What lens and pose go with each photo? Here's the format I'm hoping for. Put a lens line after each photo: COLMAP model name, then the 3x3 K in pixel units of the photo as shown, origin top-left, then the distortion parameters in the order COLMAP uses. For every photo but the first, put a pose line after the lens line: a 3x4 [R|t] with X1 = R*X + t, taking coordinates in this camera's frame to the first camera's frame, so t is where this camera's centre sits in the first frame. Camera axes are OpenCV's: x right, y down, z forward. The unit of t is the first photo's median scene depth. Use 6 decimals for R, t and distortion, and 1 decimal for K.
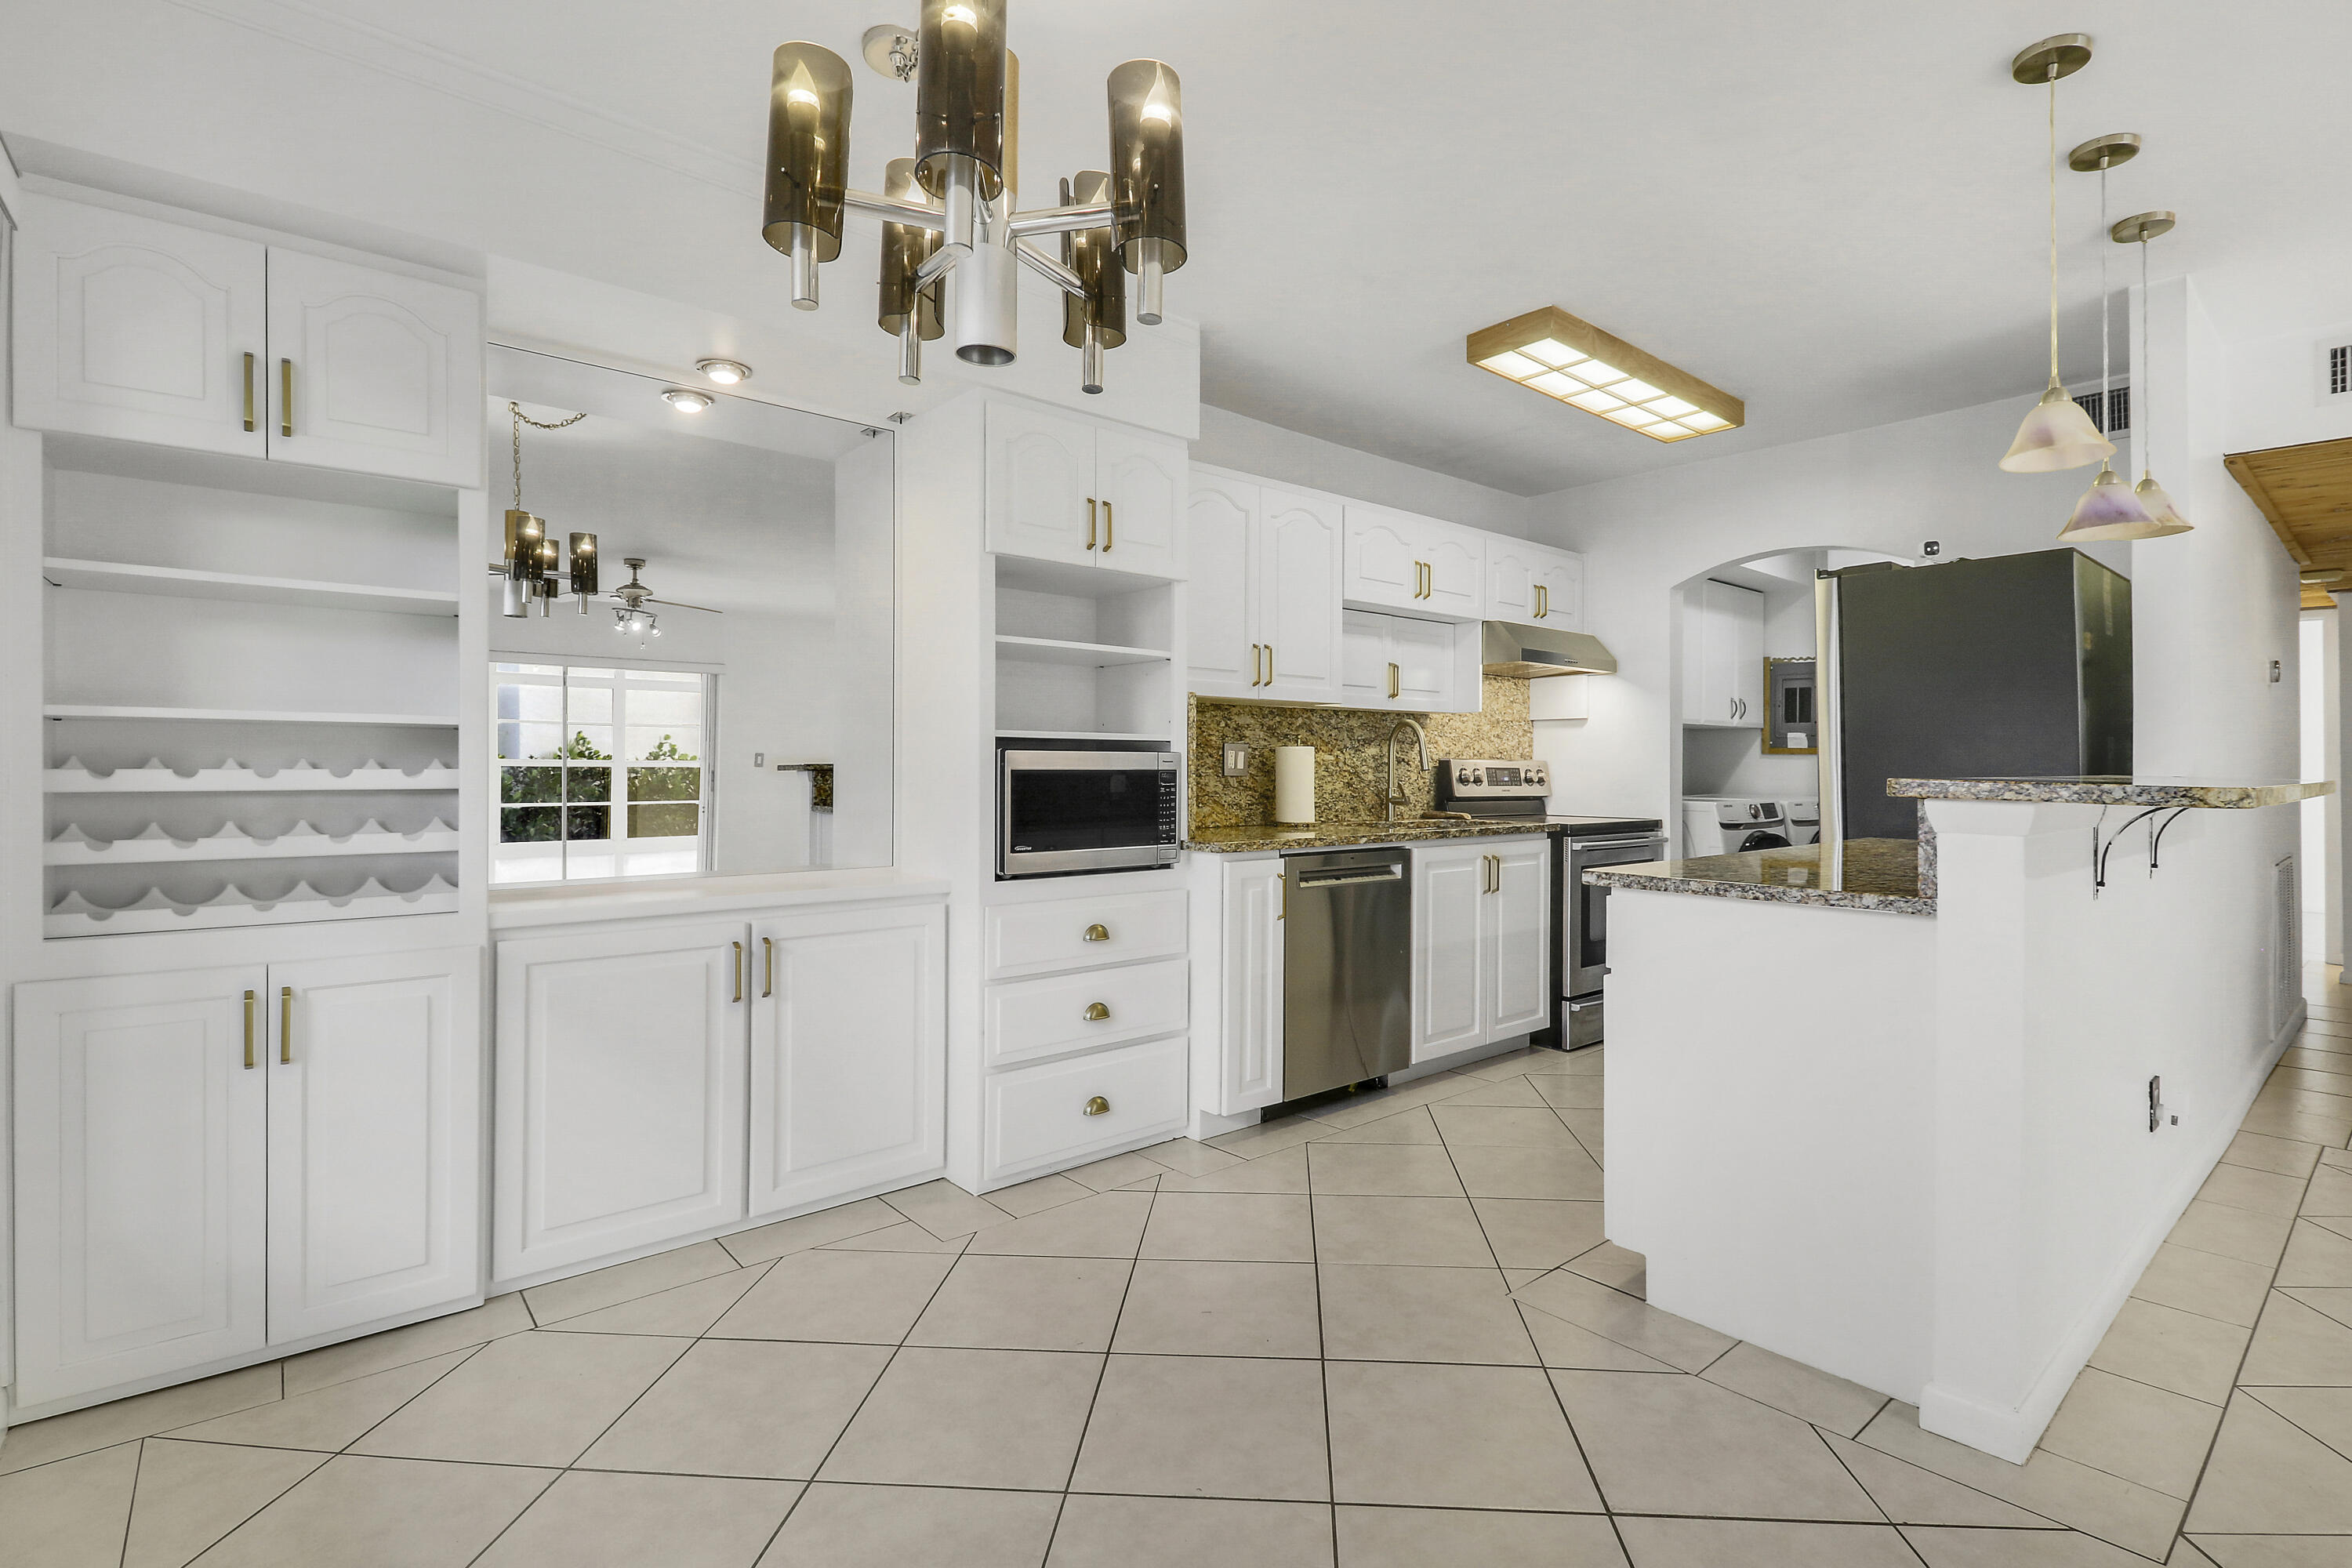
lens RADIAL K [[1094.7, 0, 1179.7], [0, 1094.7, 762.8], [0, 0, 1]] dist [-0.008115, -0.006852]
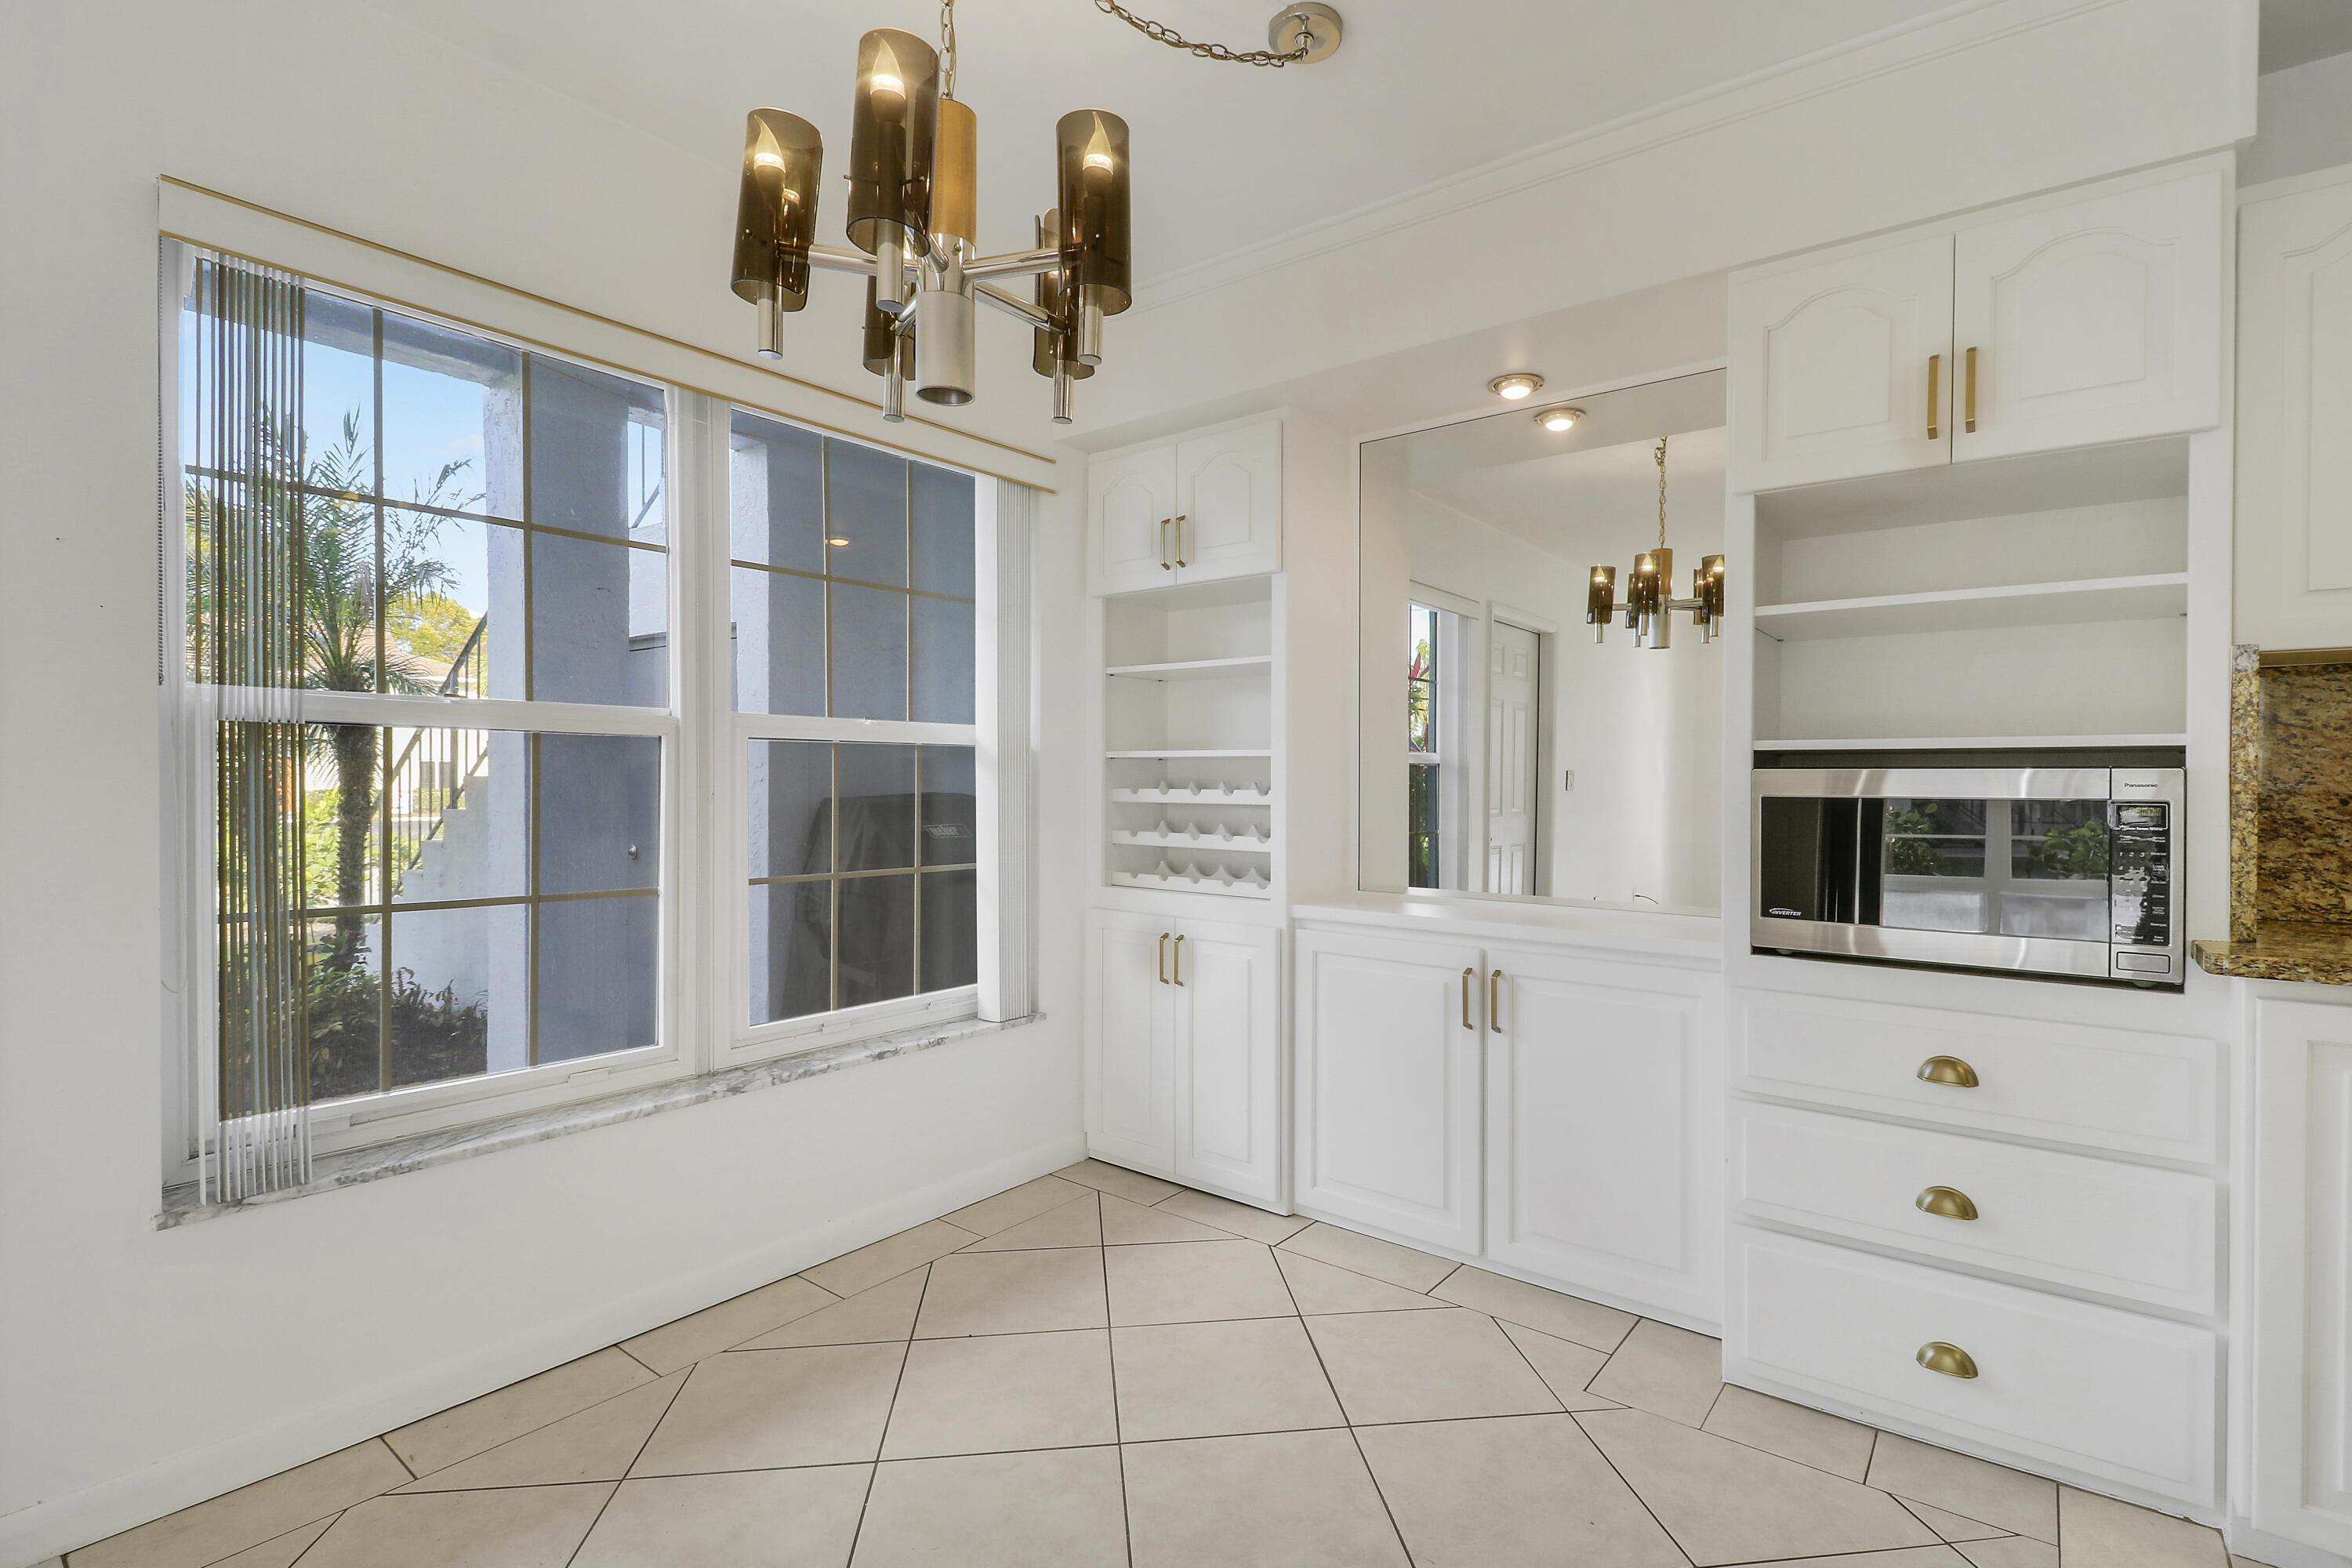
lens RADIAL K [[1094.7, 0, 1207.0], [0, 1094.7, 773.1], [0, 0, 1]] dist [-0.008115, -0.006852]
pose [[0.203514, -0.009293, -0.979028, 0.391908], [-0.003901, 0.999939, -0.010303, -0.000161], [0.979064, 0.005916, 0.203465, 0.438440]]
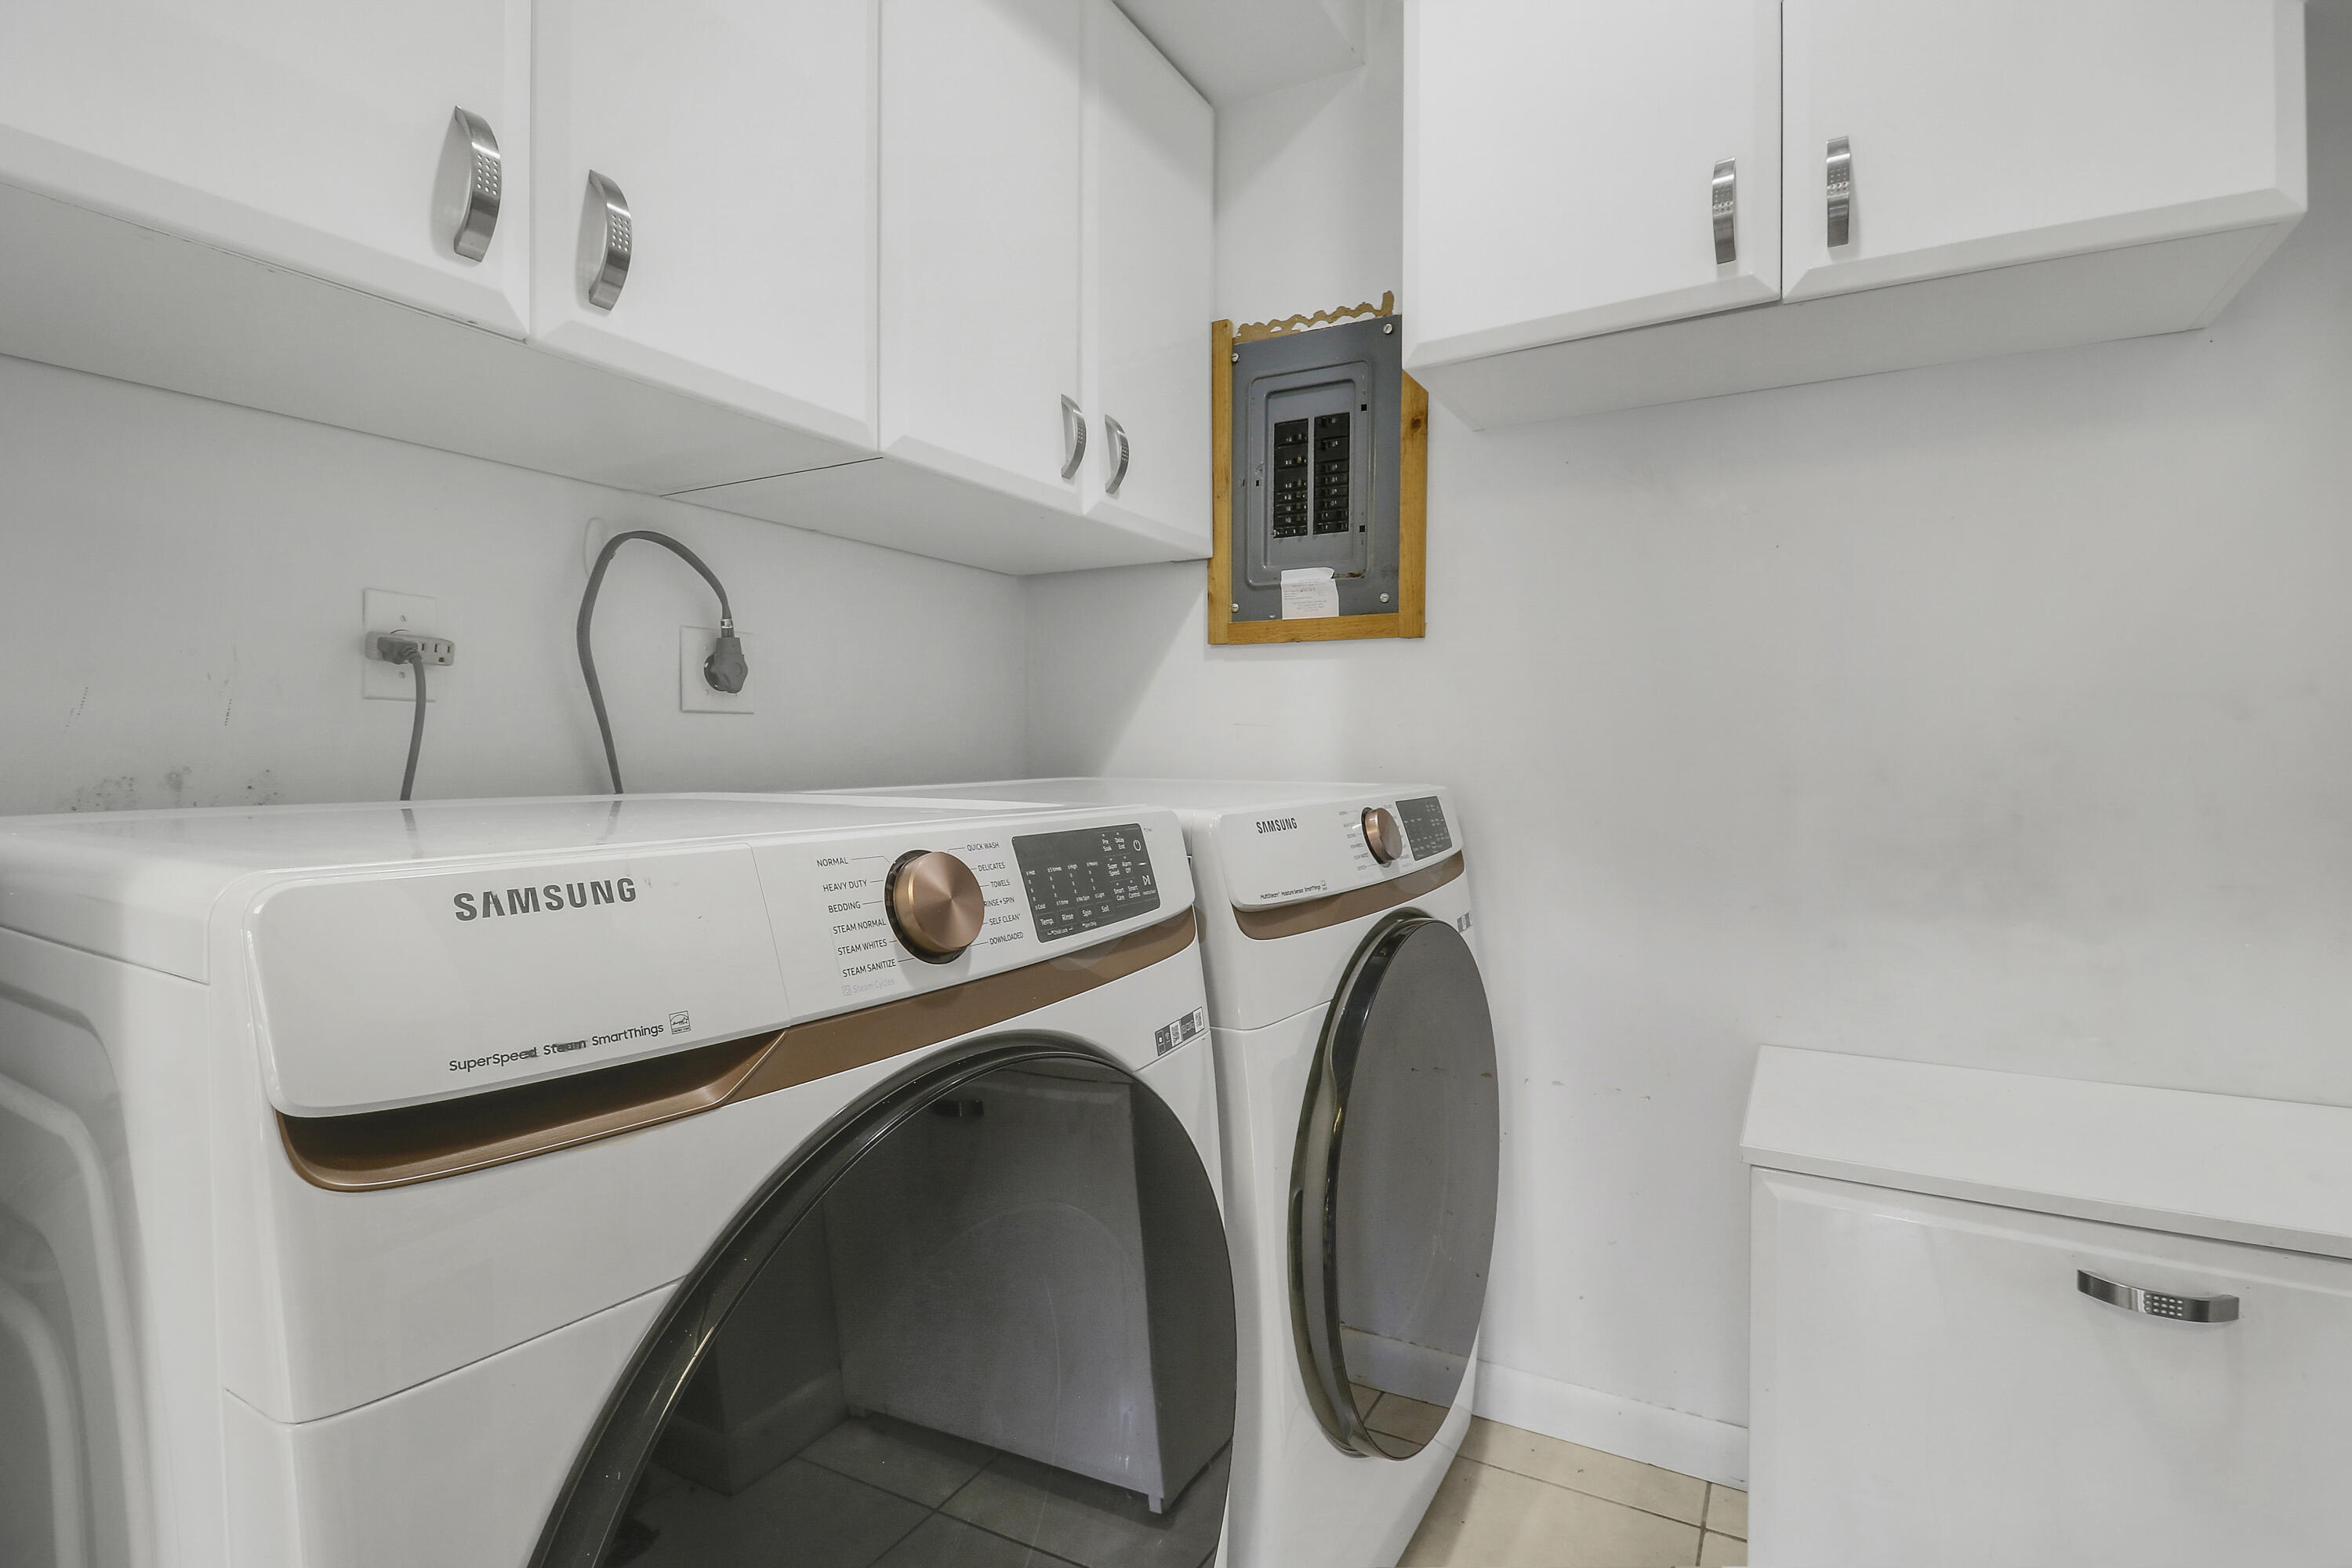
lens RADIAL K [[1094.7, 0, 1184.1], [0, 1094.7, 772.3], [0, 0, 1]] dist [-0.008115, -0.006852]
pose [[0.938780, -0.013716, 0.344244, 0.766445], [0.008950, 0.999841, 0.015432, 0.040613], [-0.344401, -0.011406, 0.938753, 1.301740]]
